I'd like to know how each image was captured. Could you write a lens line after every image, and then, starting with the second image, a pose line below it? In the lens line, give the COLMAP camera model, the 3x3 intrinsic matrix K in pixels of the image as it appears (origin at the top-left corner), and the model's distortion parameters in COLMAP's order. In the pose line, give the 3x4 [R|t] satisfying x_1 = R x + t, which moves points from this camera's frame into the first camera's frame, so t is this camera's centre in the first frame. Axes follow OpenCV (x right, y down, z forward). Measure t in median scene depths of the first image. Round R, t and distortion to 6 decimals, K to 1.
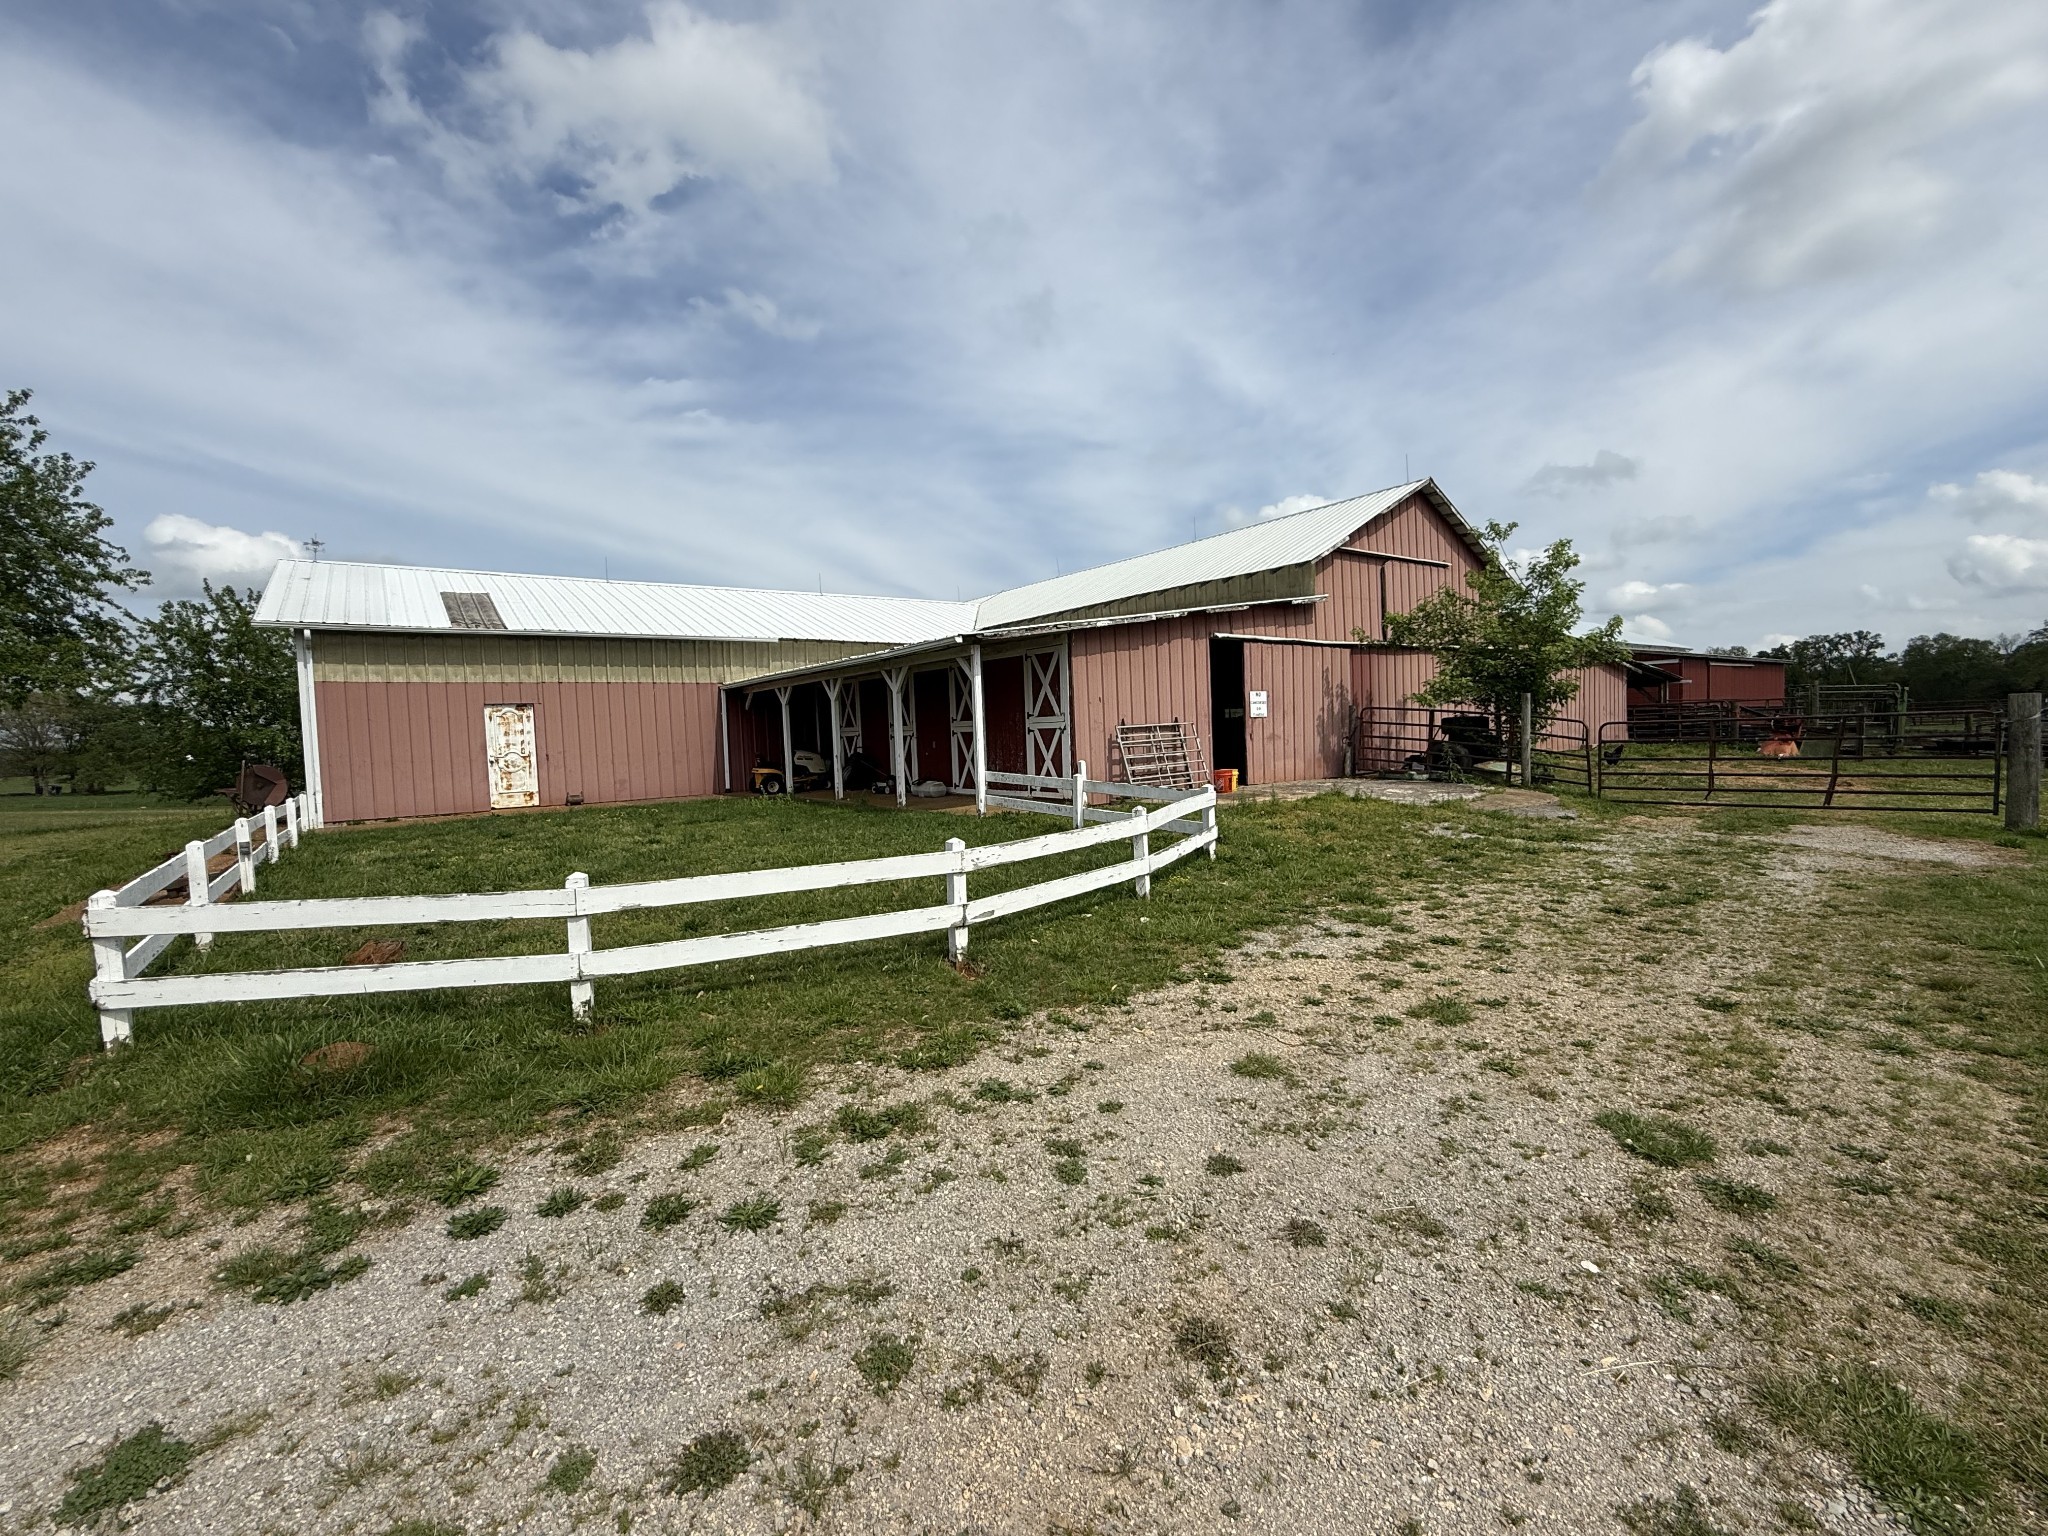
lens RADIAL K [[823.3, 0, 1024.0], [0, 823.3, 768.0], [0, 0, 1]] dist [0.002907, 0.000349]
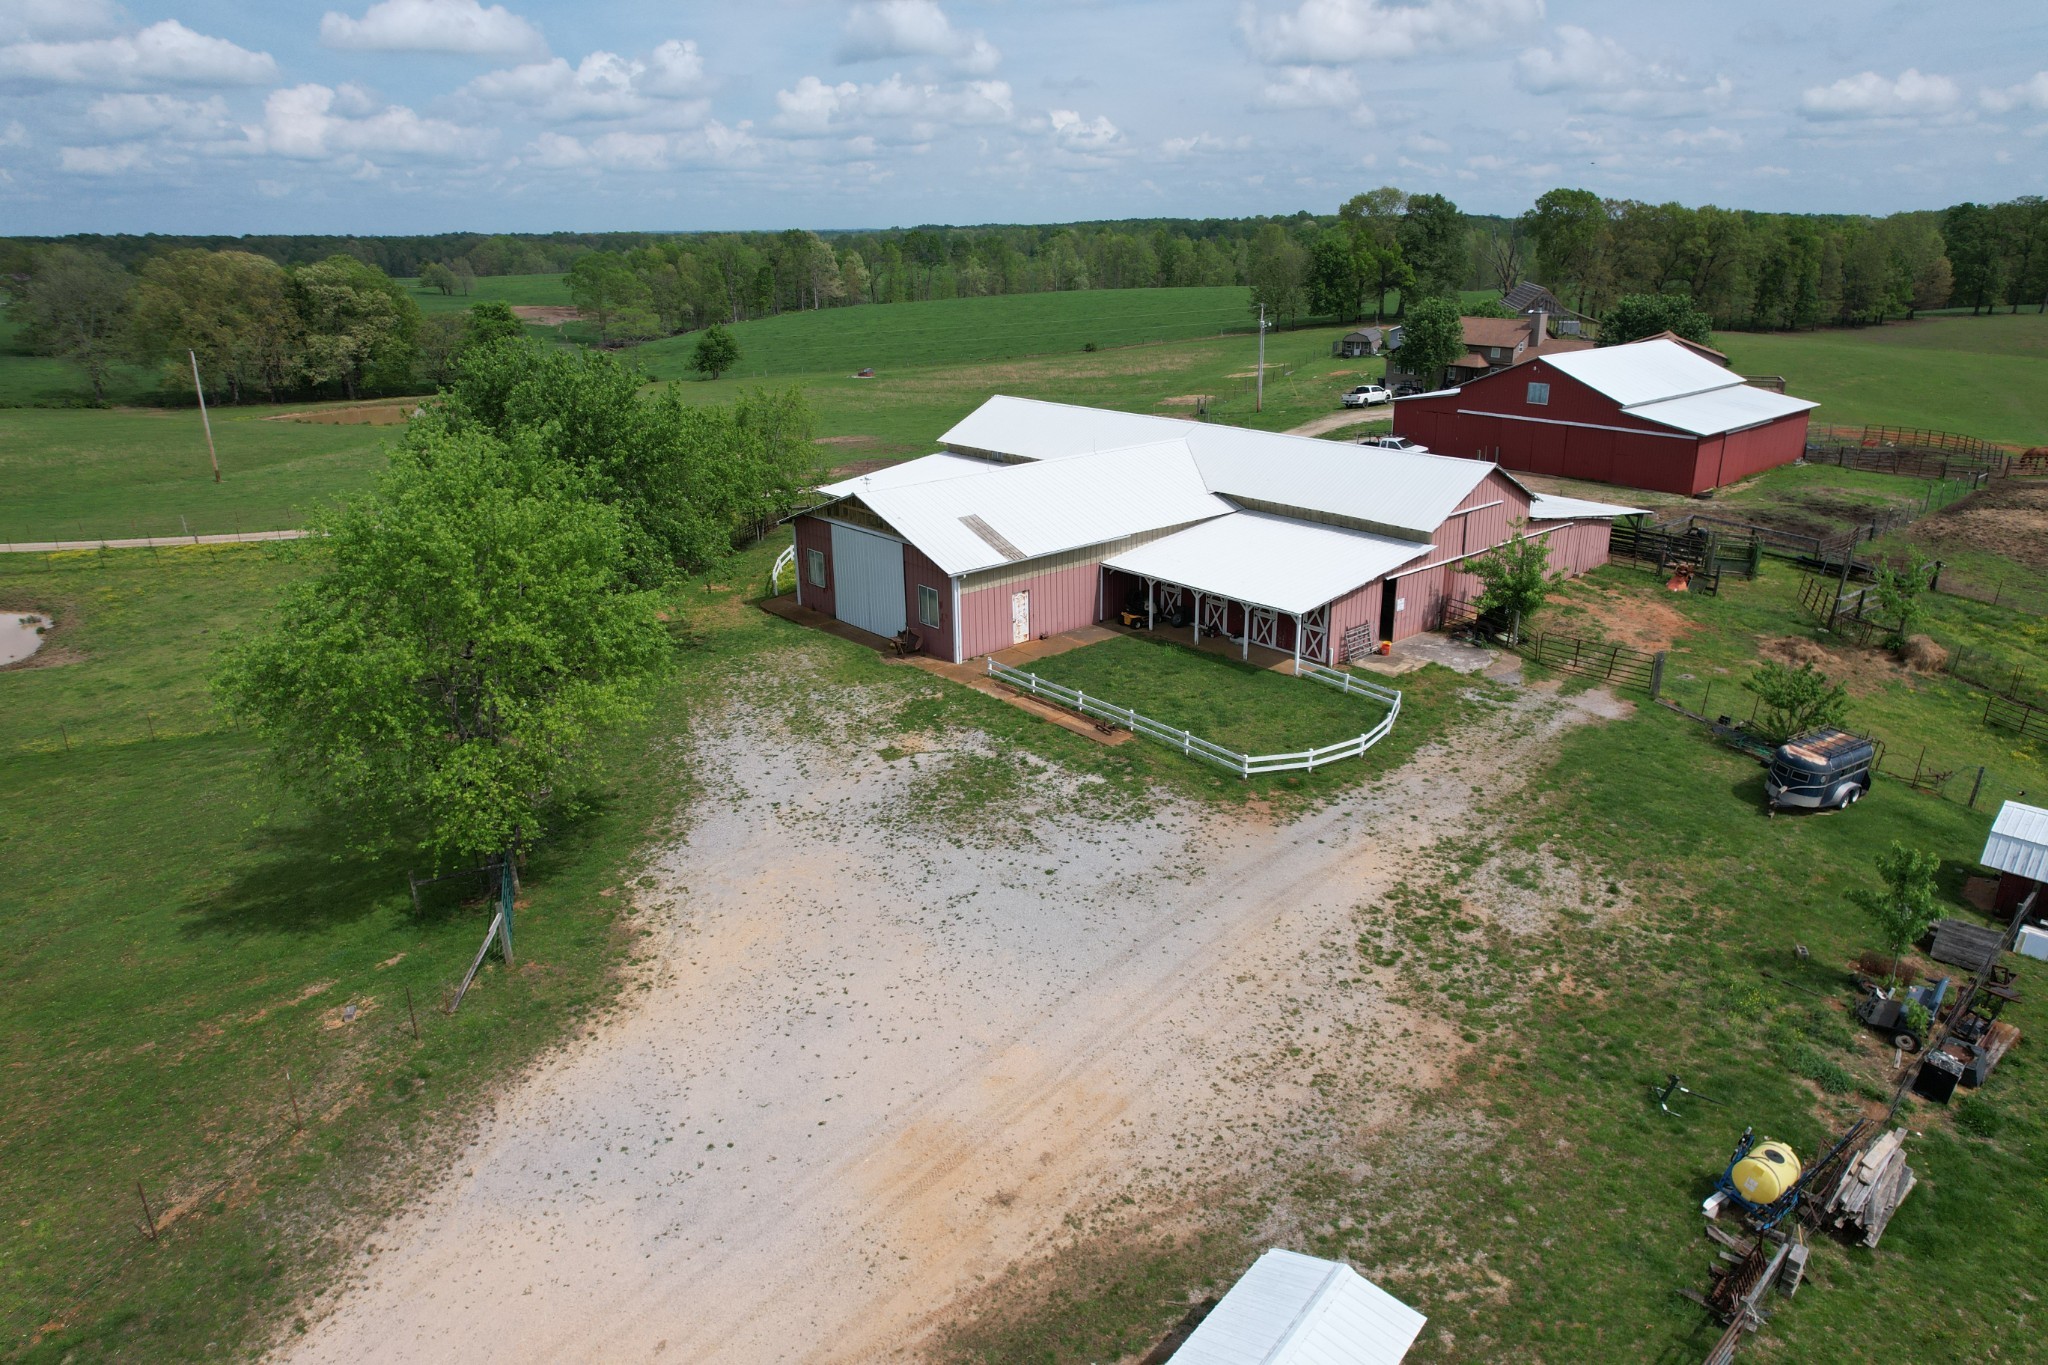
lens RADIAL K [[1303.1, 0, 1024.0], [0, 1303.1, 682.5], [0, 0, 1]] dist [-0.073962, 0.000611]
pose [[0.994408, 0.000084, 0.105608, -1.150537], [-0.032956, 0.950308, 0.309562, -0.997047], [-0.100334, -0.311311, 0.944997, -2.354208]]
